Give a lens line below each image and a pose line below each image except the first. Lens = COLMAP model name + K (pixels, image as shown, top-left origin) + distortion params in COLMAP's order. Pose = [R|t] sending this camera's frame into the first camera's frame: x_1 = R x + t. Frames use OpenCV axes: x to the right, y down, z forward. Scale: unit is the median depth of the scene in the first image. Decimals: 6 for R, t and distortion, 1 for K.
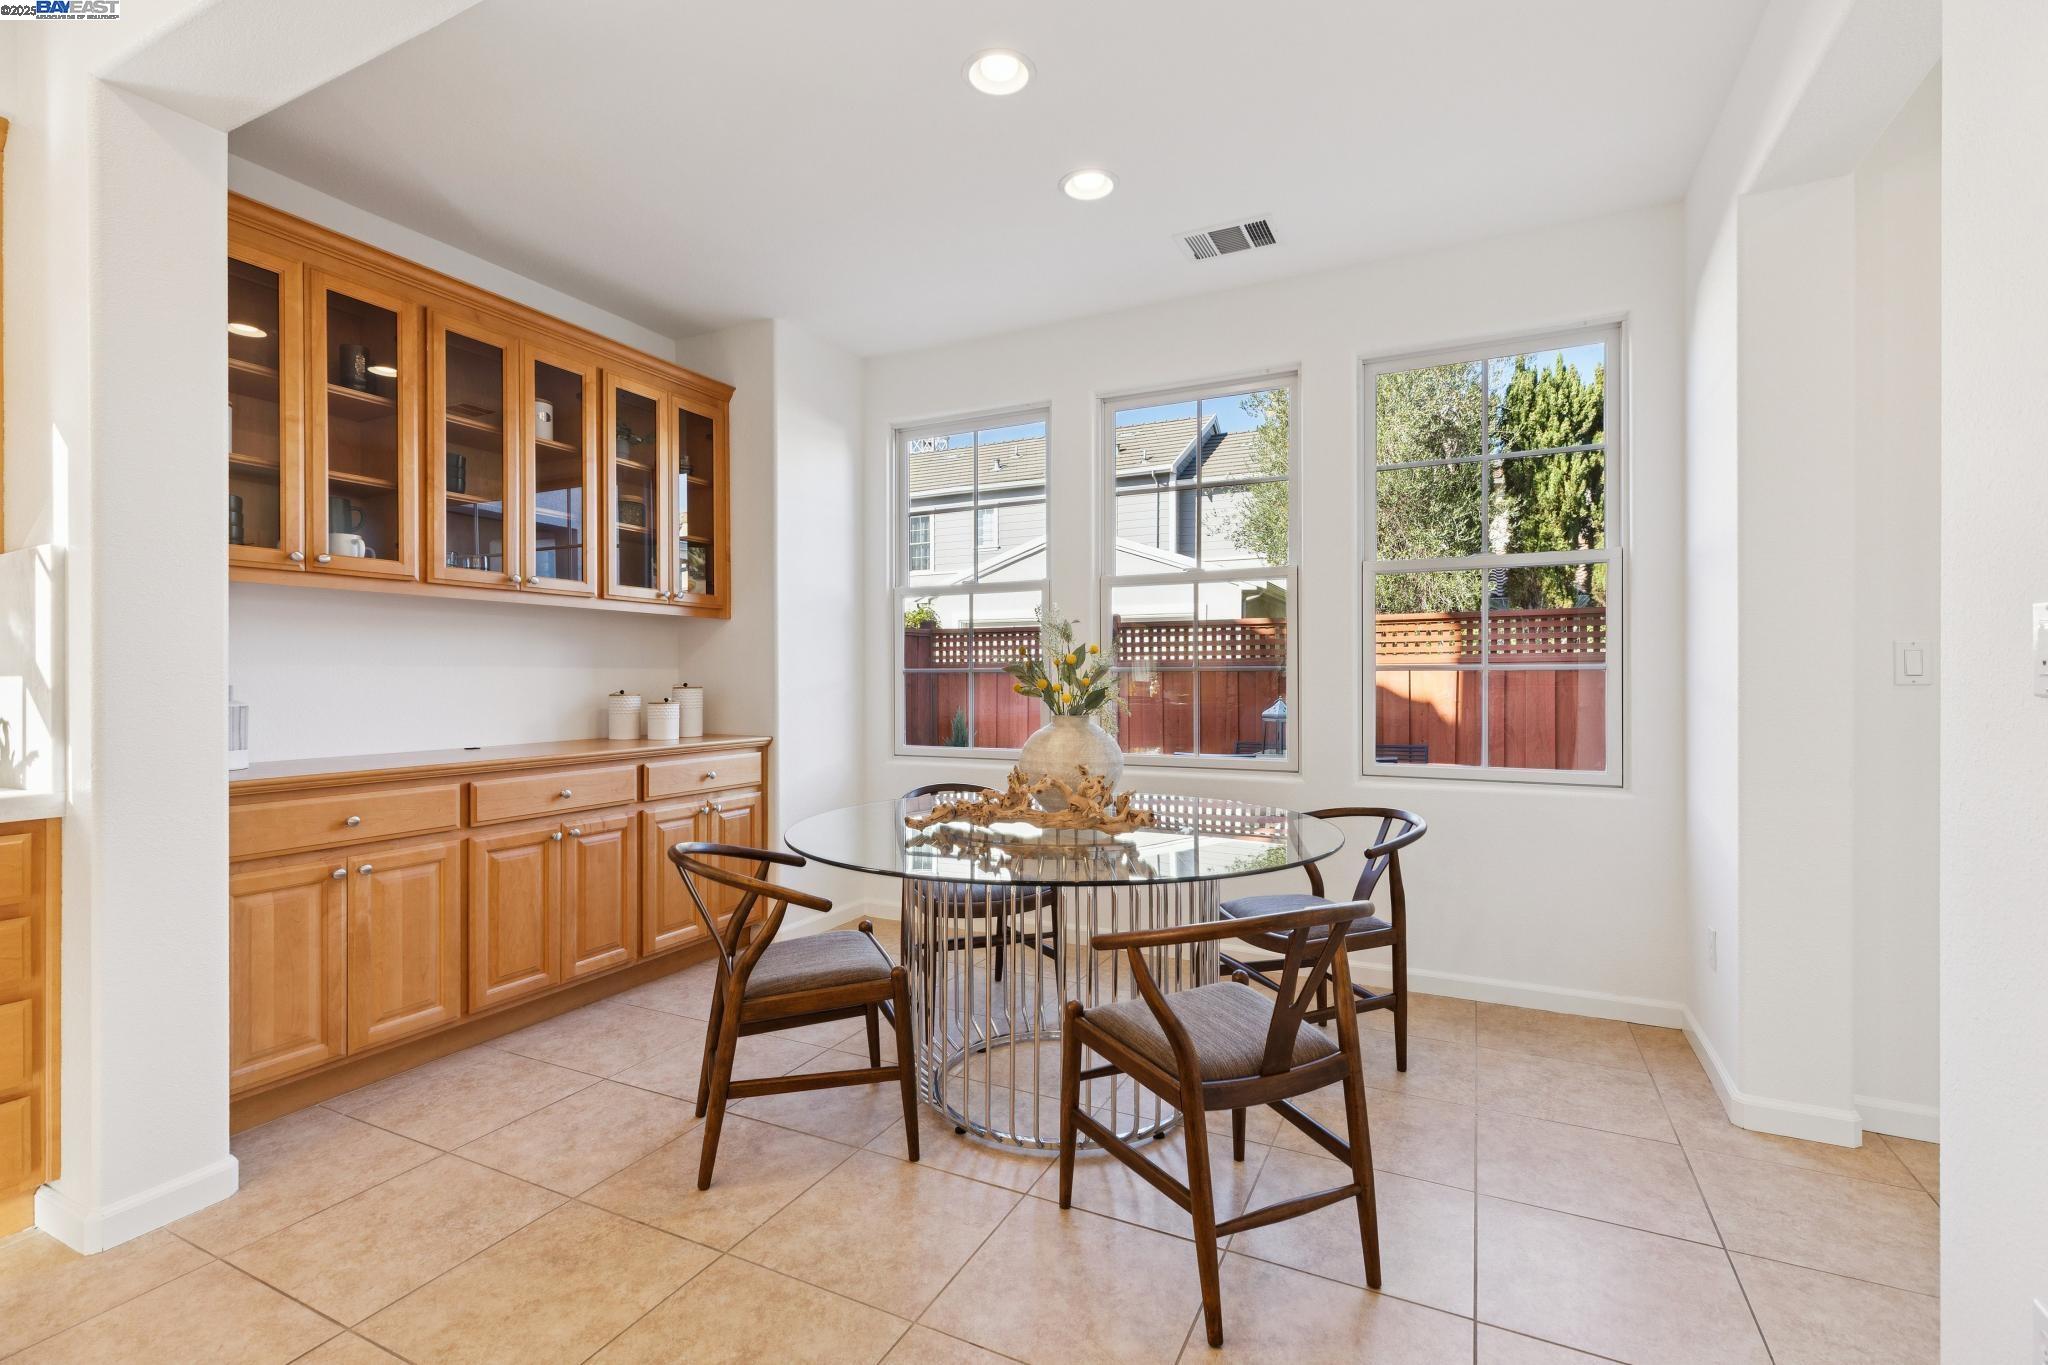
lens RADIAL K [[914.2, 0, 1024.5], [0, 914.2, 681.6], [0, 0, 1]] dist [-0.002898, 0.000127]
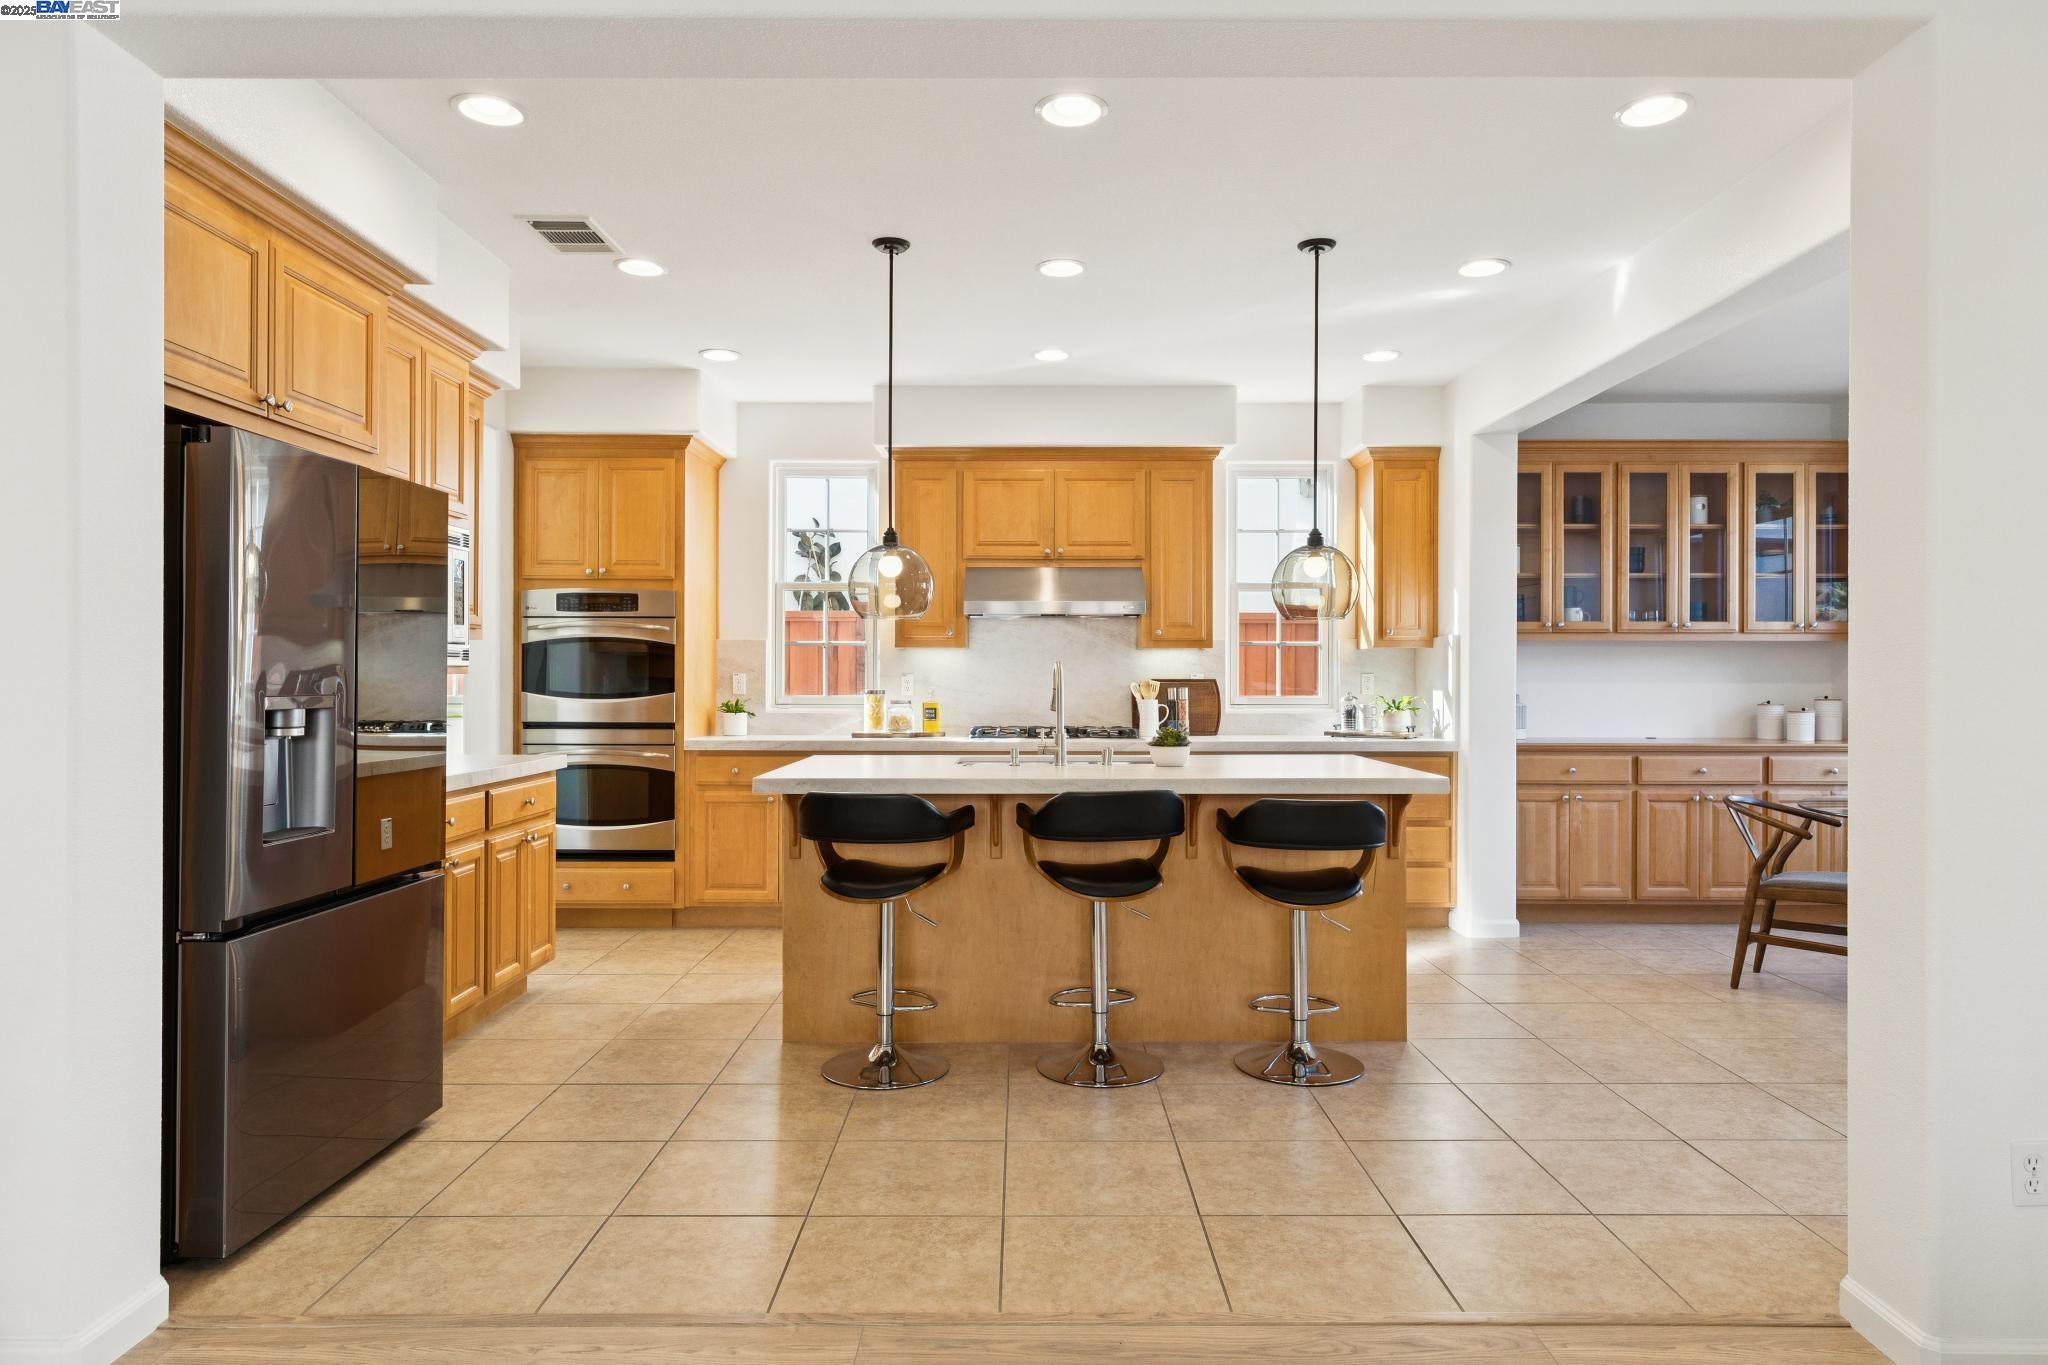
lens RADIAL K [[1162.3, 0, 1057.6], [0, 1162.3, 670.1], [0, 0, 1]] dist [0.000997, 0.002508]
pose [[0.454626, -0.000089, -0.890682, 0.768307], [-0.005347, 0.999982, -0.002829, -0.031982], [0.890666, 0.006048, 0.454618, -0.863811]]
